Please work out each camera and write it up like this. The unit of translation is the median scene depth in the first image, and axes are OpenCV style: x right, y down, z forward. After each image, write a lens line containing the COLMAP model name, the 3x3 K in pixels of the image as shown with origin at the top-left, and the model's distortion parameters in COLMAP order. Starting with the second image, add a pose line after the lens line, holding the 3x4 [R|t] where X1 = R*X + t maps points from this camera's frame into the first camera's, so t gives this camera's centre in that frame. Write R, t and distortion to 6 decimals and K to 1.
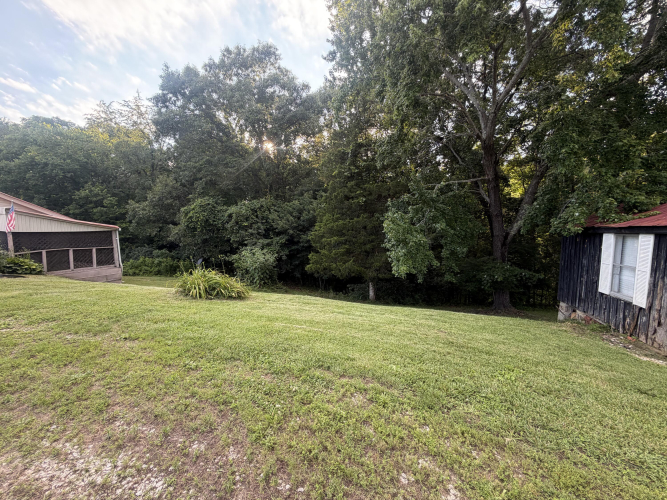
lens RADIAL K [[261.5, 0, 333.5], [0, 261.5, 250.0], [0, 0, 1]] dist [-0.000010, 0.000093]
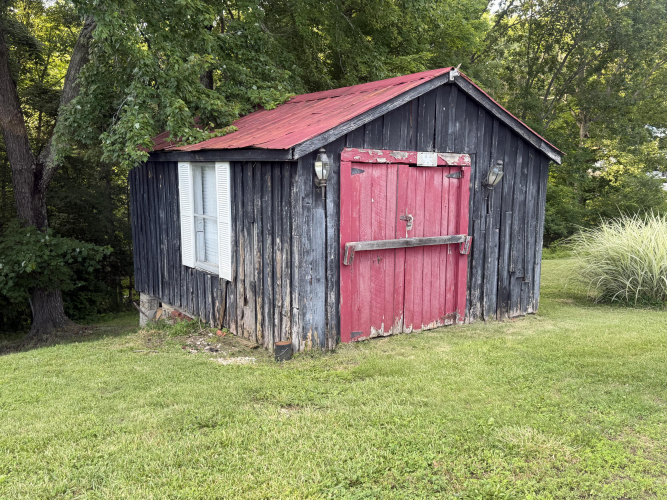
lens RADIAL K [[588.7, 0, 333.5], [0, 588.7, 250.0], [0, 0, 1]] dist [0.004825, -0.000703]
pose [[0.555089, -0.124639, 0.822400, 0.144208], [0.066637, 0.992195, 0.105395, 0.013412], [-0.829118, -0.003701, 0.559062, 0.003465]]
